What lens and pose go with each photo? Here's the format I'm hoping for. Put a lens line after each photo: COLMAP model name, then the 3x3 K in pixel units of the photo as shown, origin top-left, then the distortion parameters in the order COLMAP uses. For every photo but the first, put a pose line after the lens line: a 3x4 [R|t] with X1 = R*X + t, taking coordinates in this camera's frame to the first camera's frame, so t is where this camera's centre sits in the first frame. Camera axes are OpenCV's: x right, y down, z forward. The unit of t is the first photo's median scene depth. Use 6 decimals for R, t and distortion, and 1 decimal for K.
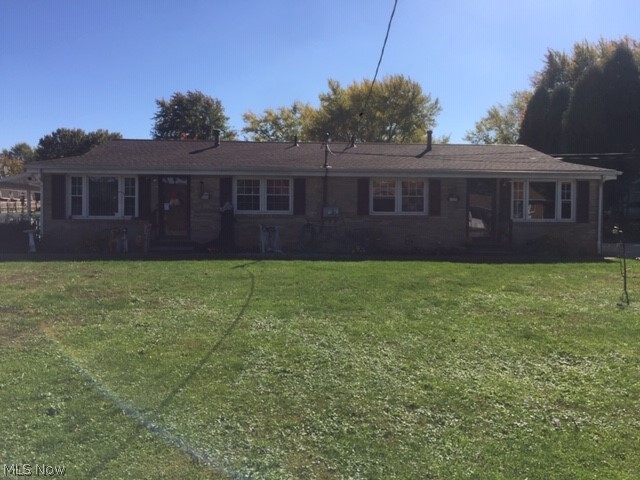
lens RADIAL K [[548.8, 0, 315.8], [0, 548.8, 245.4], [0, 0, 1]] dist [0.073890, -0.102091]
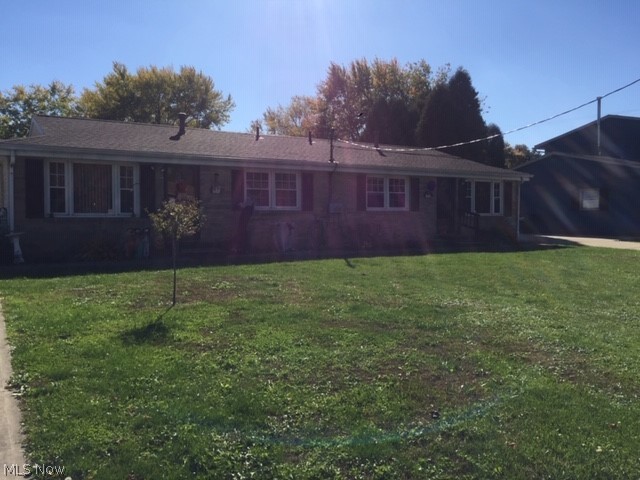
lens RADIAL K [[548.8, 0, 317.7], [0, 548.8, 233.6], [0, 0, 1]] dist [0.073890, -0.102091]
pose [[0.877661, -0.024179, 0.478672, -0.247853], [0.030481, 0.999521, -0.005399, -0.005499], [-0.478312, 0.019329, 0.877977, 0.081179]]
